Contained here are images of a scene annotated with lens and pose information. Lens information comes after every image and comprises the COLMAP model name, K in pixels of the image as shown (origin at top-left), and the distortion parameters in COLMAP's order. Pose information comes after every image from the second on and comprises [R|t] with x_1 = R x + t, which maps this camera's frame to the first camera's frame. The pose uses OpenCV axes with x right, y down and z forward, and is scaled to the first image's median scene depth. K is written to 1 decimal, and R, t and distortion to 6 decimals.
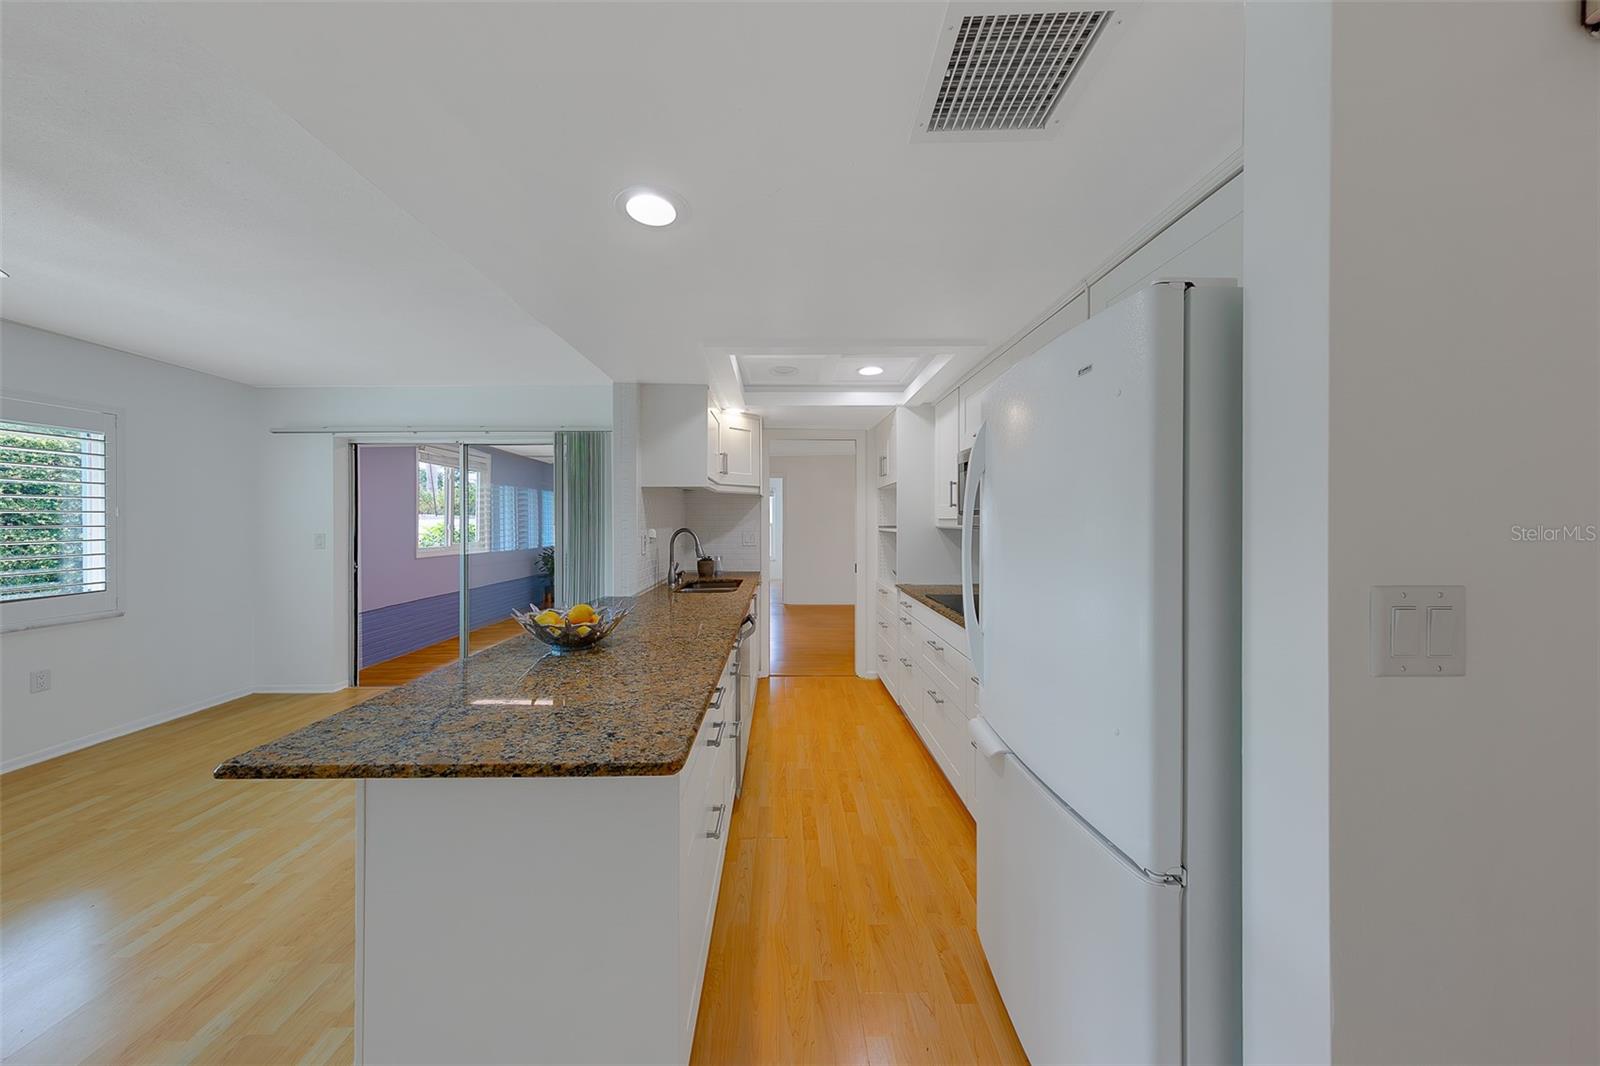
lens RADIAL K [[508.1, 0, 784.9], [0, 508.1, 523.3], [0, 0, 1]] dist [0.007245, -0.000274]
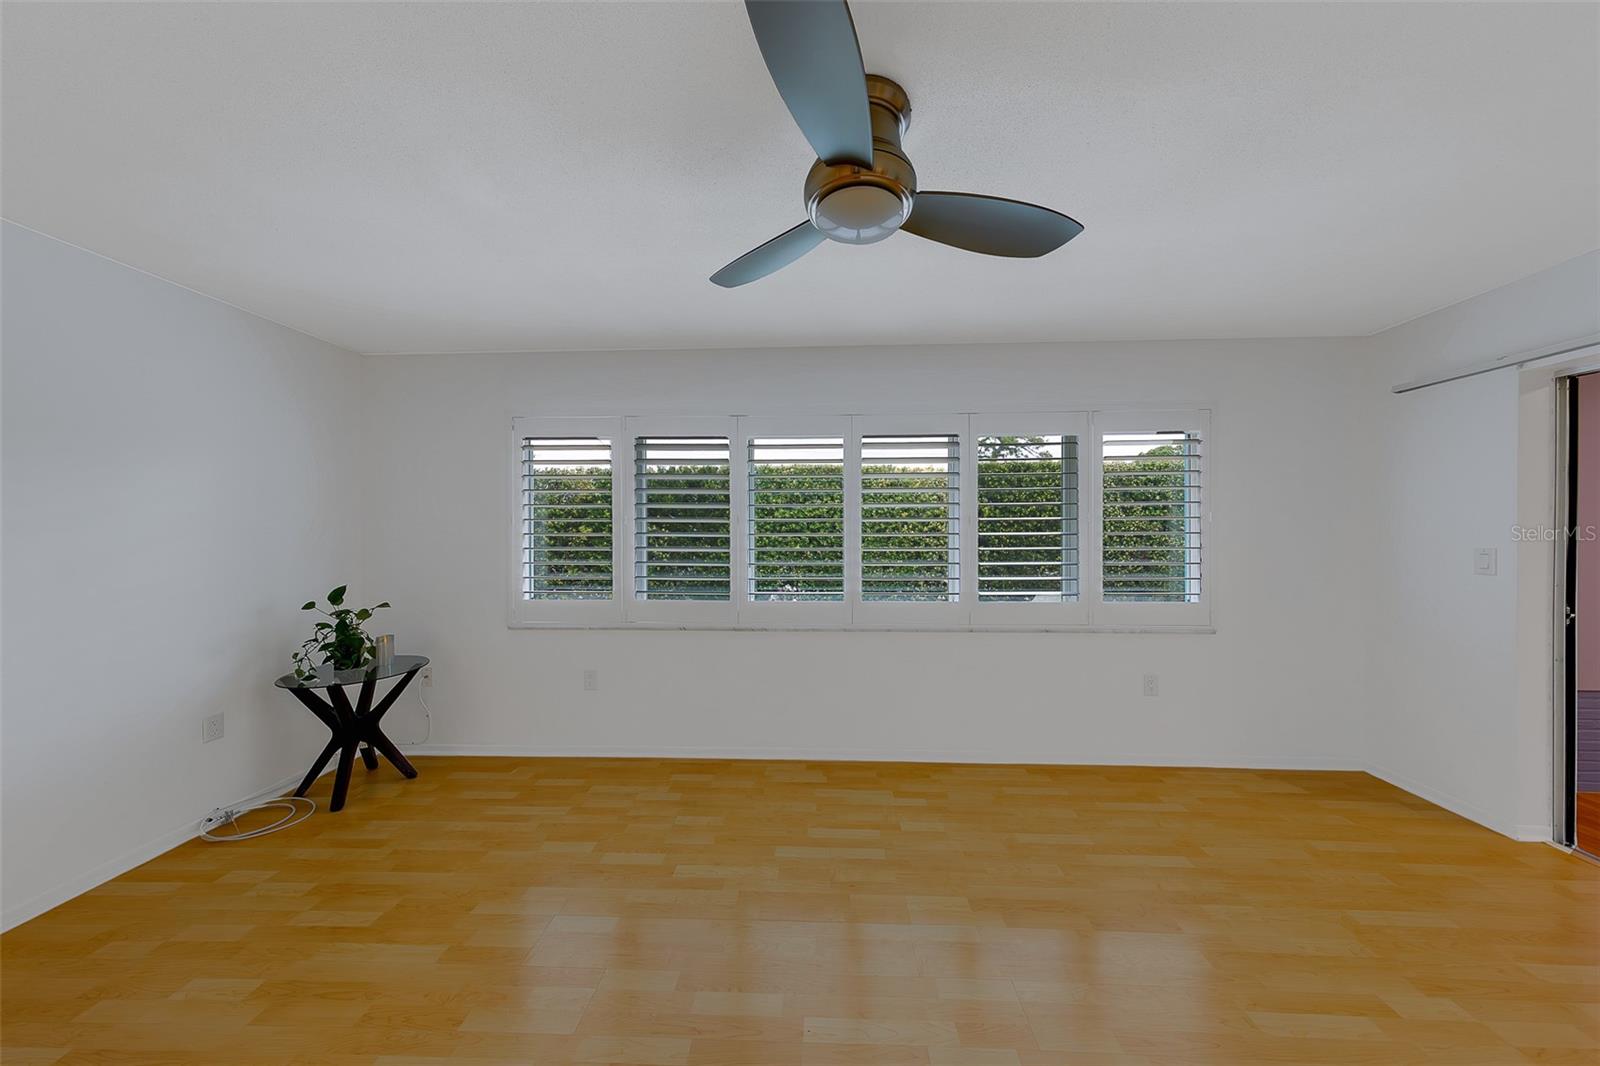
lens RADIAL K [[508.1, 0, 804.4], [0, 508.1, 533.6], [0, 0, 1]] dist [0.007245, -0.000274]
pose [[-0.046833, 0.011269, -0.998839, -0.352431], [0.000119, 0.999936, 0.011276, -0.003494], [0.998903, 0.000410, -0.046831, 0.312066]]
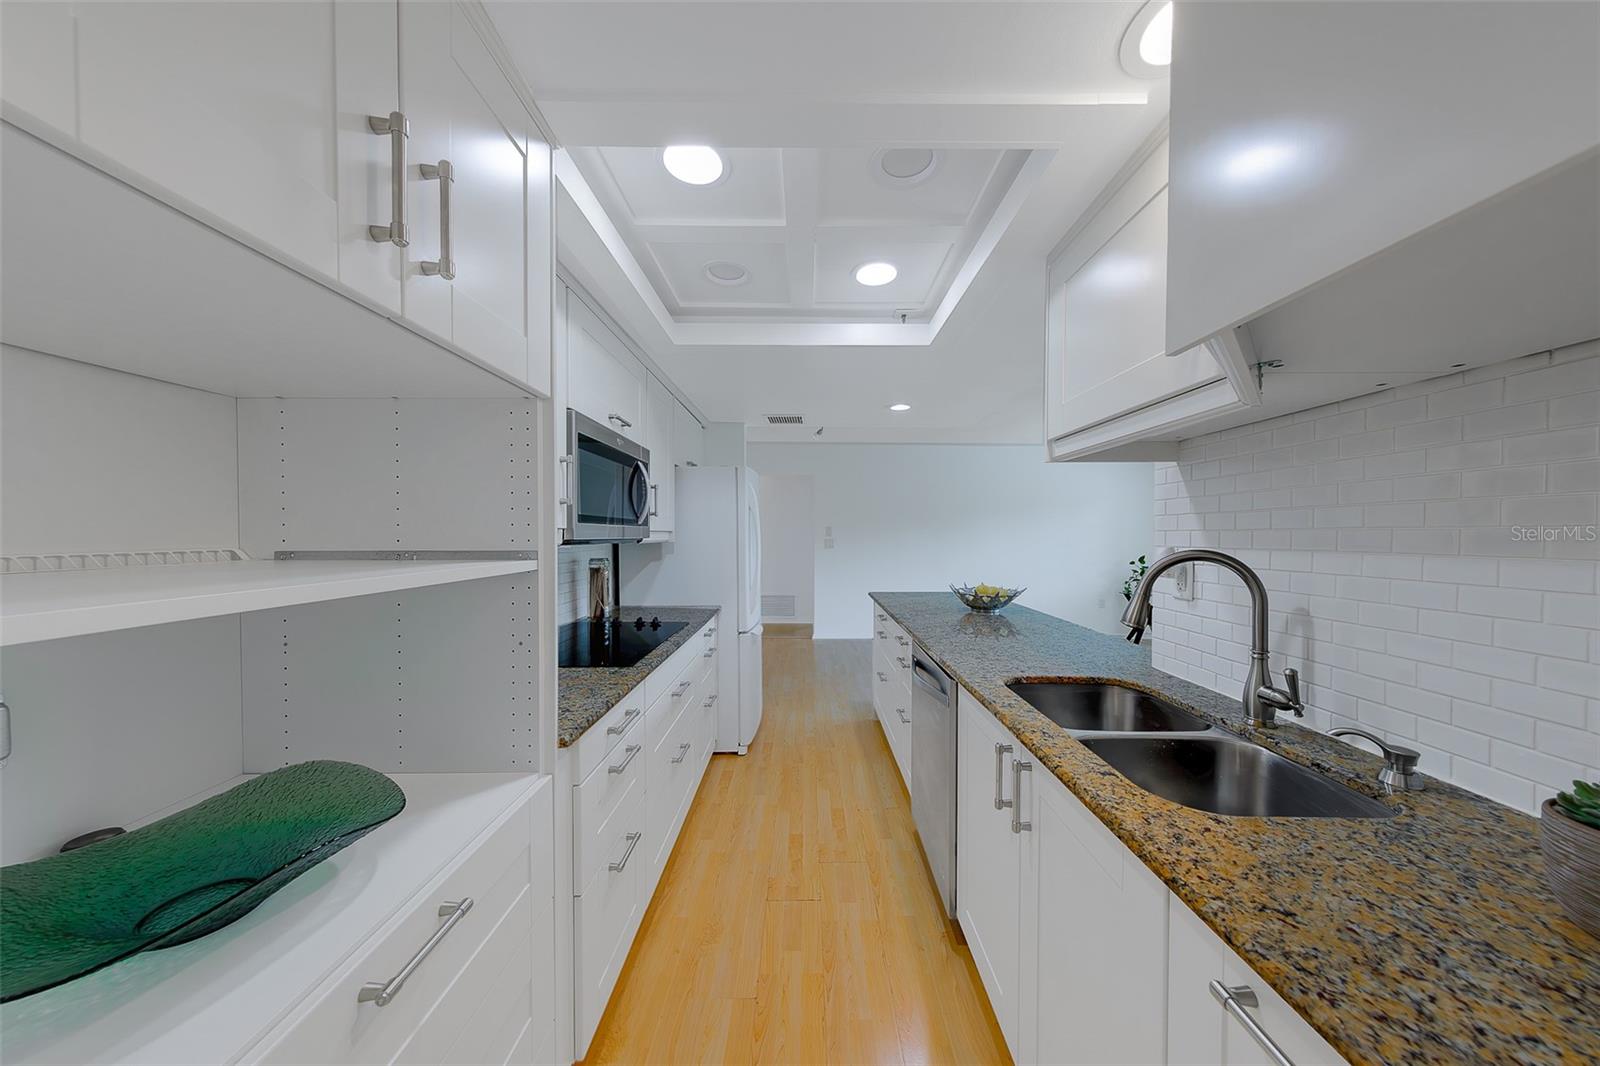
lens RADIAL K [[508.1, 0, 808.1], [0, 508.1, 536.6], [0, 0, 1]] dist [0.007245, -0.000274]
pose [[-0.999999, 0.000437, -0.001062, 0.073473], [0.000421, 0.999894, 0.014548, -0.008424], [0.001068, 0.014547, -0.999894, 1.337216]]
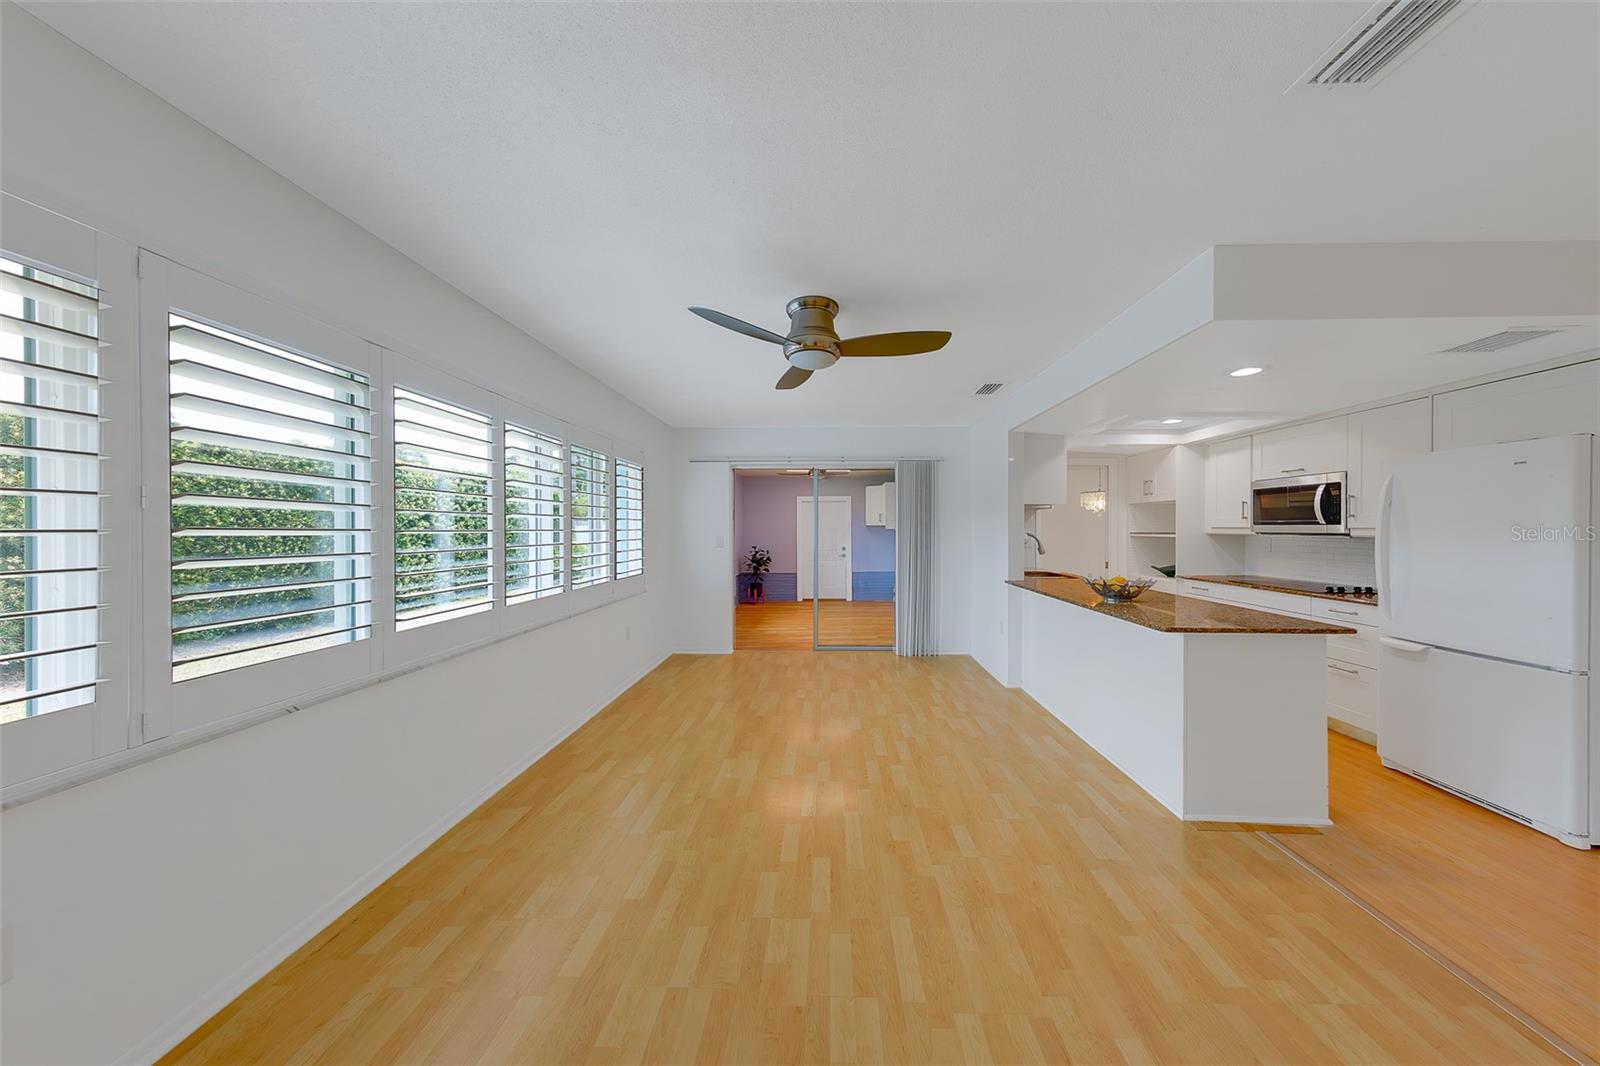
lens RADIAL K [[508.1, 0, 831.1], [0, 508.1, 531.5], [0, 0, 1]] dist [0.007245, -0.000274]
pose [[0.999971, 0.004244, -0.006388, -0.714446], [-0.004234, 0.999990, 0.001546, 0.005371], [0.006395, -0.001519, 0.999978, -0.386470]]
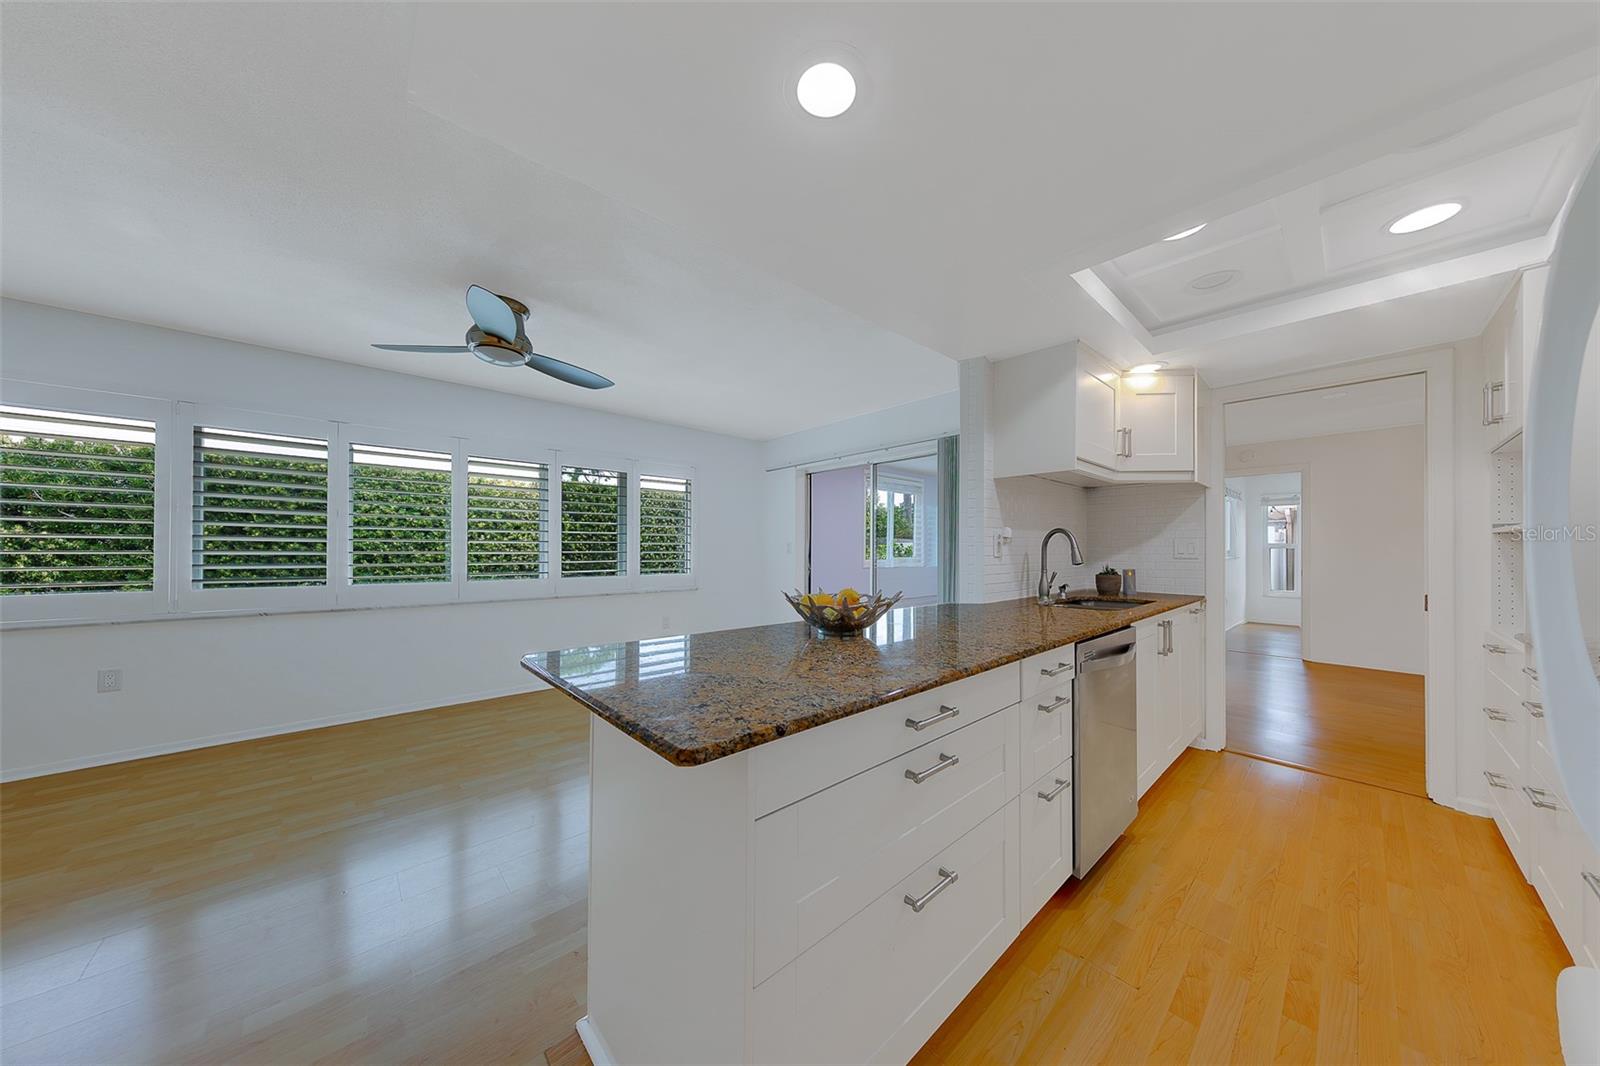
lens RADIAL K [[508.1, 0, 808.8], [0, 508.1, 546.0], [0, 0, 1]] dist [0.007245, -0.000274]
pose [[0.675258, 0.000296, -0.737582, 0.125978], [-0.006948, 0.999958, -0.005960, 0.044336], [0.737549, 0.009149, 0.675232, 0.165080]]
